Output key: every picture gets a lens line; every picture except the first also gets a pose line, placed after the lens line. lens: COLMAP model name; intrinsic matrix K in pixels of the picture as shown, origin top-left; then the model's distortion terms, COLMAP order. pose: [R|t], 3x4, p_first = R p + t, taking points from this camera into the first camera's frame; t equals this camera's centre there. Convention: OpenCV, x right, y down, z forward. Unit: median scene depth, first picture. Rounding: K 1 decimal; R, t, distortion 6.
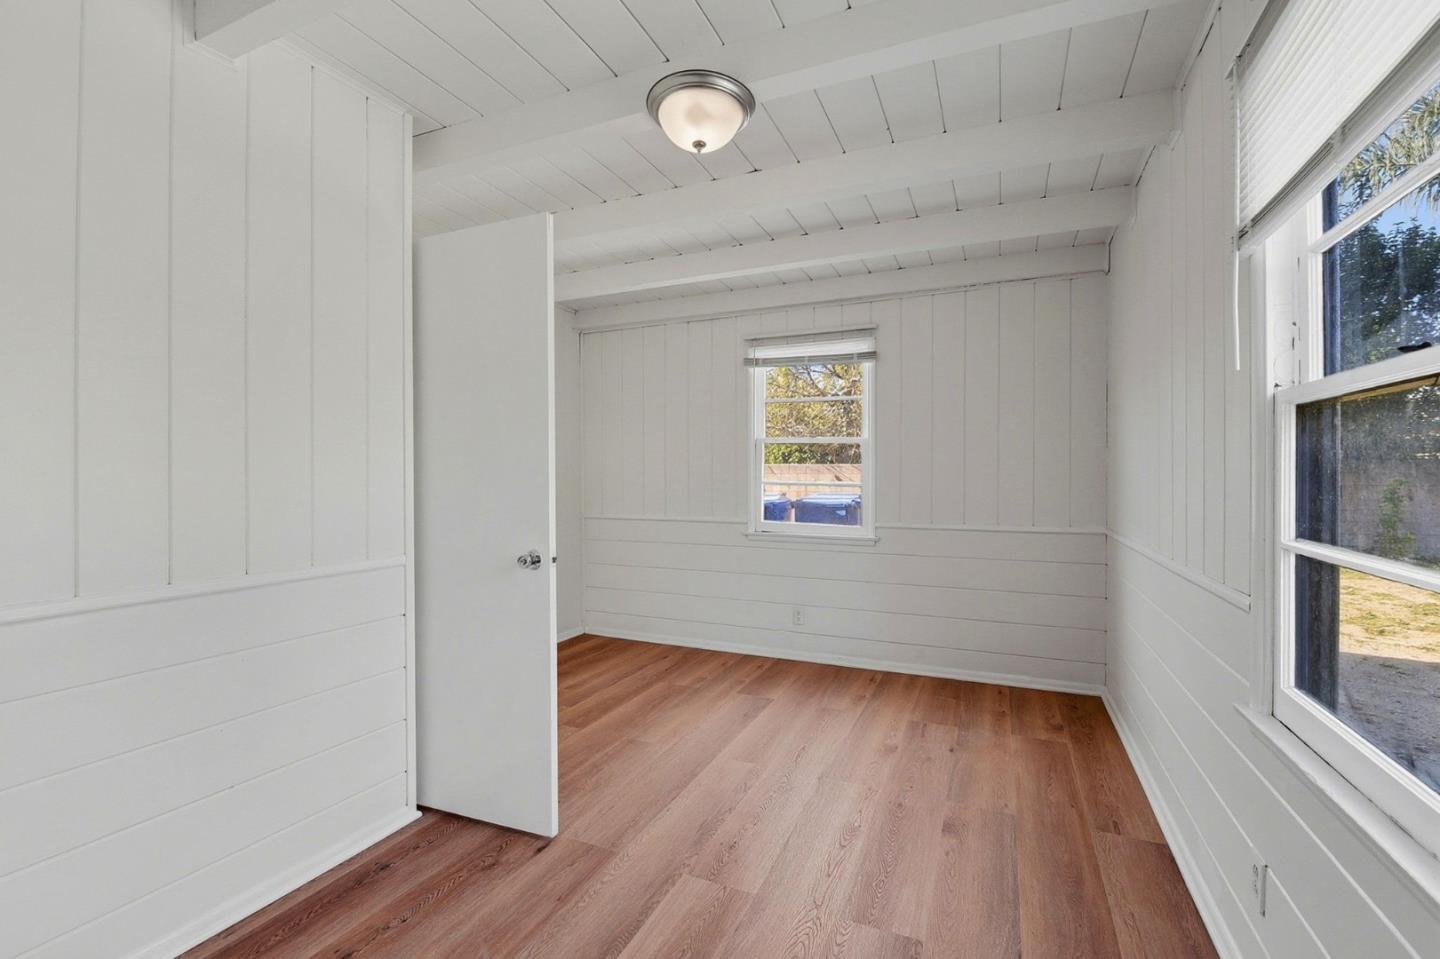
lens RADIAL K [[627.5, 0, 711.3], [0, 627.5, 474.9], [0, 0, 1]] dist [-0.001525, -0.009105]
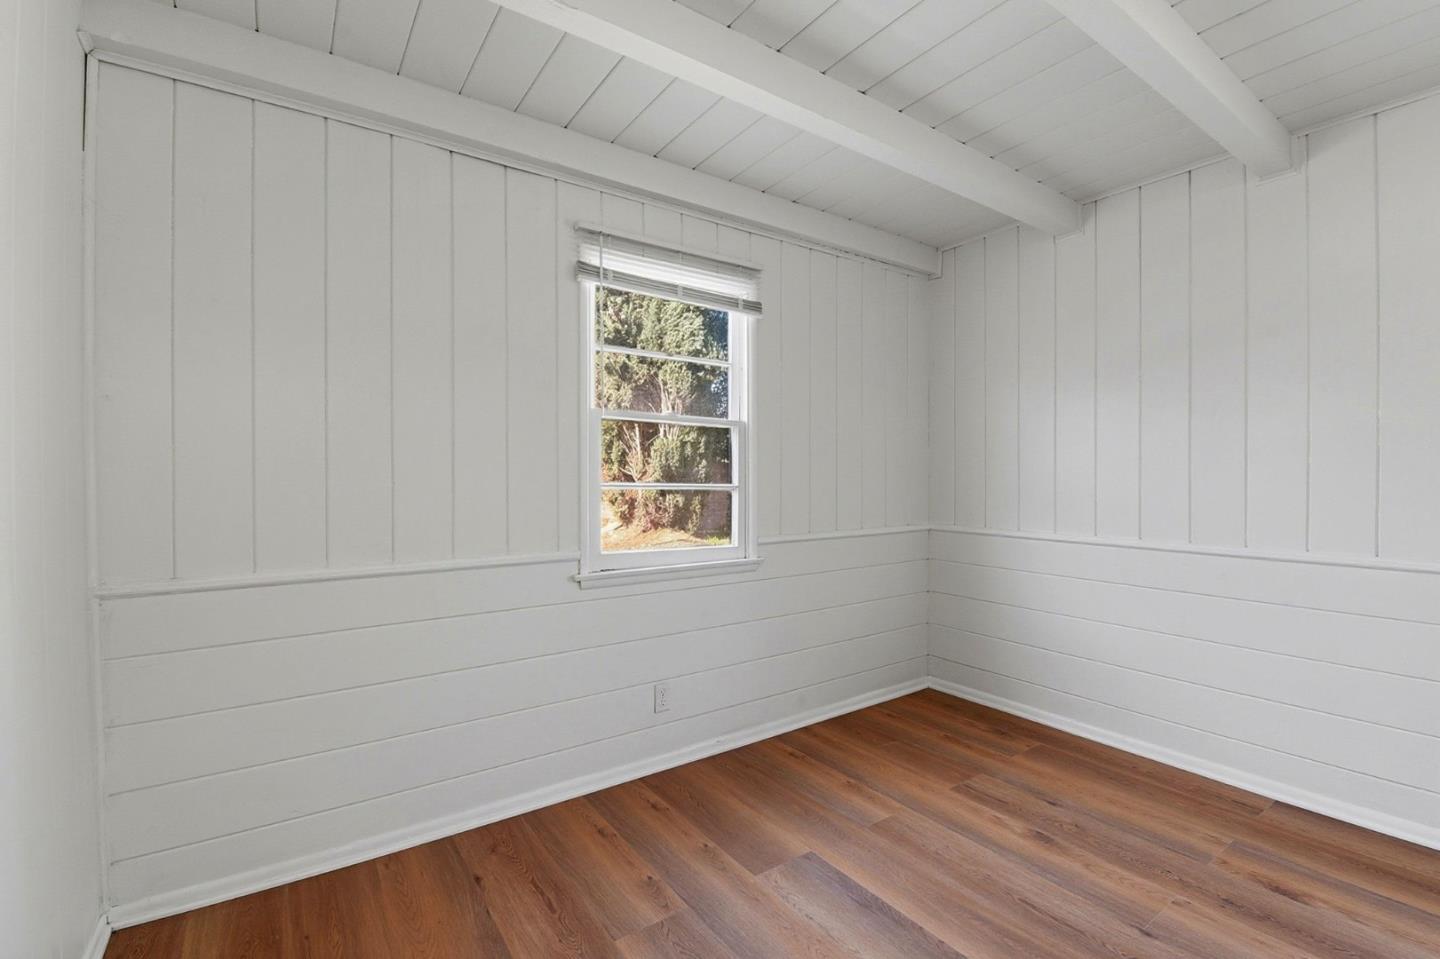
lens RADIAL K [[627.5, 0, 711.3], [0, 627.5, 474.9], [0, 0, 1]] dist [-0.001525, -0.009105]
pose [[0.522039, 0.001036, 0.852921, -0.425189], [0.000826, 0.999998, -0.001720, 0.005260], [-0.852921, 0.001603, 0.522037, 0.729528]]
